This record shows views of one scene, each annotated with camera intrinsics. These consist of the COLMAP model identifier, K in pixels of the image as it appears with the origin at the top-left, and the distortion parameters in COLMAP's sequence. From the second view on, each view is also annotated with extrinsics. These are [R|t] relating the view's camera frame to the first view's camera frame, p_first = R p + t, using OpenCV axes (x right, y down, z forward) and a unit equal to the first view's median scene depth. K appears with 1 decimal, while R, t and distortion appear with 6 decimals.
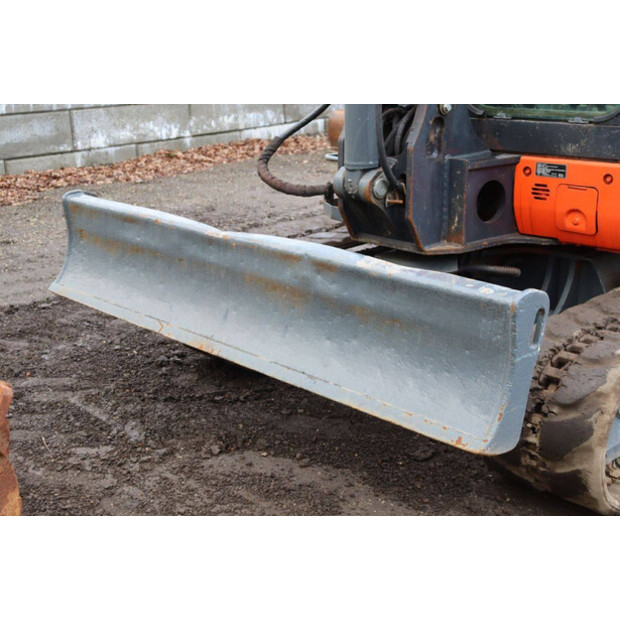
lens RADIAL K [[916.0, 0, 282.2], [0, 916.0, 318.2], [0, 0, 1]] dist [0.172280, 0.000000]
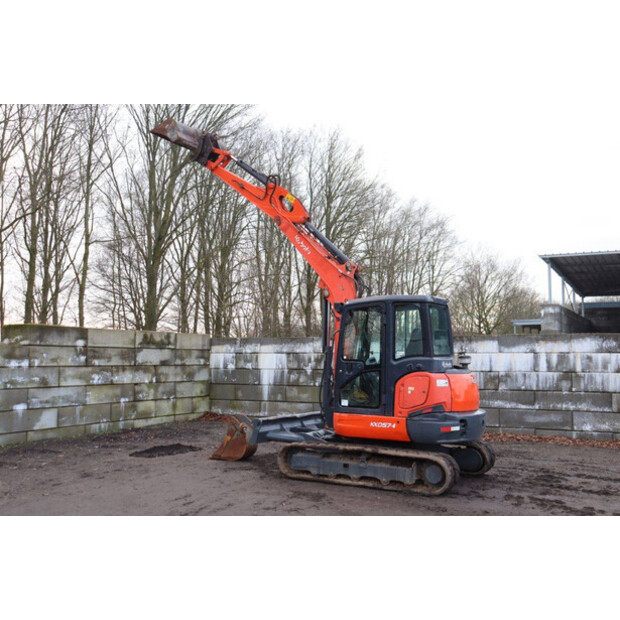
lens RADIAL K [[713.0, 0, 319.1], [0, 713.0, 313.2], [0, 0, 1]] dist [-0.032426, 0.000000]
pose [[0.318753, -0.033368, -0.947250, 3.050714], [-0.304991, 0.942618, -0.135835, -0.105770], [0.897428, 0.332201, 0.290285, -0.160925]]
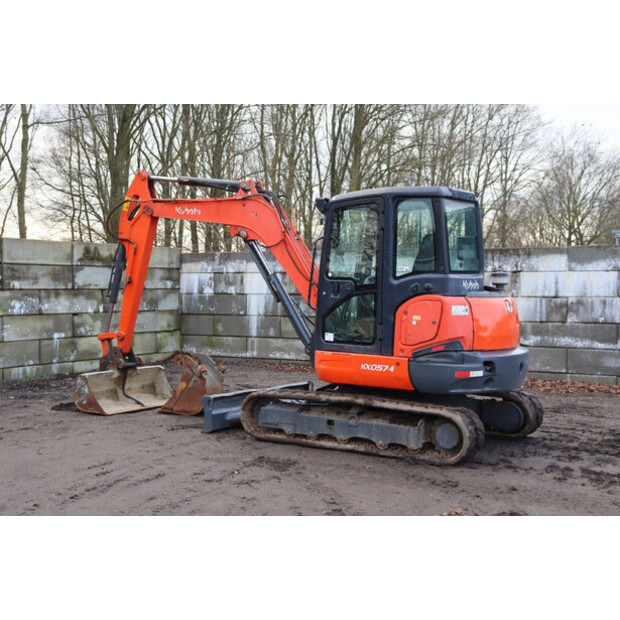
lens RADIAL K [[938.9, 0, 316.3], [0, 938.9, 313.9], [0, 0, 1]] dist [0.099633, 0.000000]
pose [[0.276122, 0.057213, -0.959418, 2.978597], [-0.307473, 0.951026, -0.031779, -0.151679], [0.910613, 0.303771, 0.280191, 0.053175]]
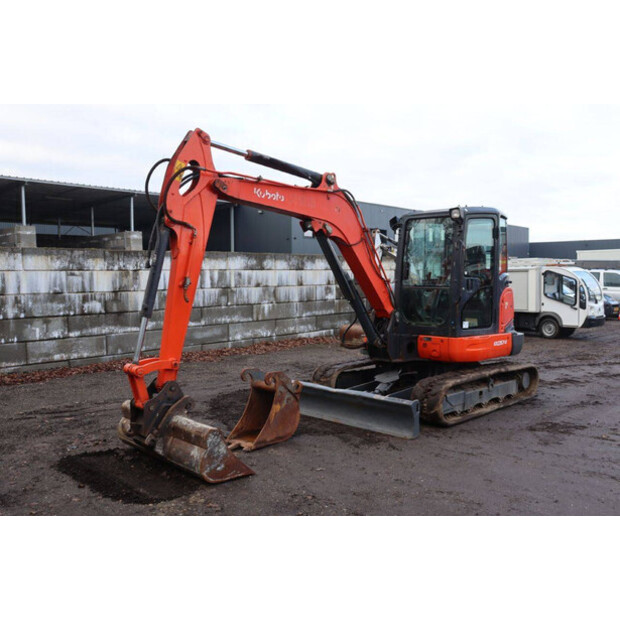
lens RADIAL K [[567.0, 0, 310.0], [0, 567.0, 311.3], [0, 0, 1]] dist [-0.078174, 0.000000]
pose [[0.998864, 0.014454, 0.045408, -0.241867], [-0.002708, 0.968566, -0.248741, 0.257311], [-0.047576, 0.248336, 0.967505, -1.015676]]
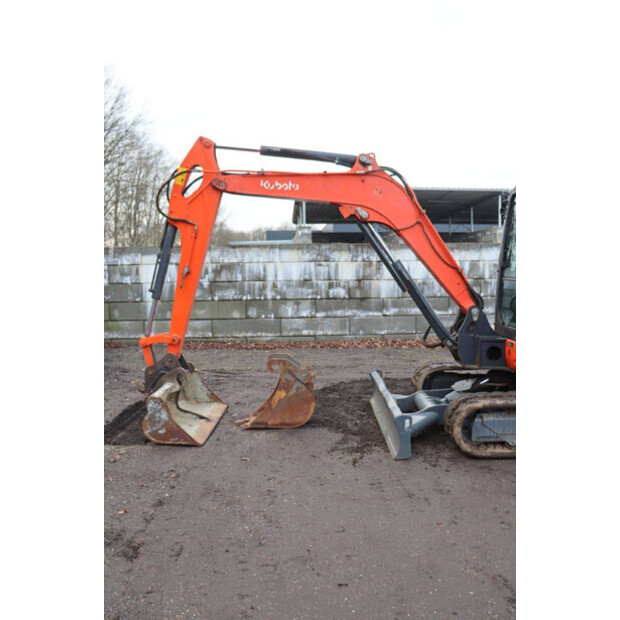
lens RADIAL K [[504.1, 0, 313.4], [0, 504.1, 307.3], [0, 0, 1]] dist [-0.159390, 0.051942]
pose [[0.742840, 0.065166, -0.666289, 0.764509], [-0.214215, 0.966063, -0.144342, 0.068142], [0.634271, 0.249952, 0.731590, -0.449067]]
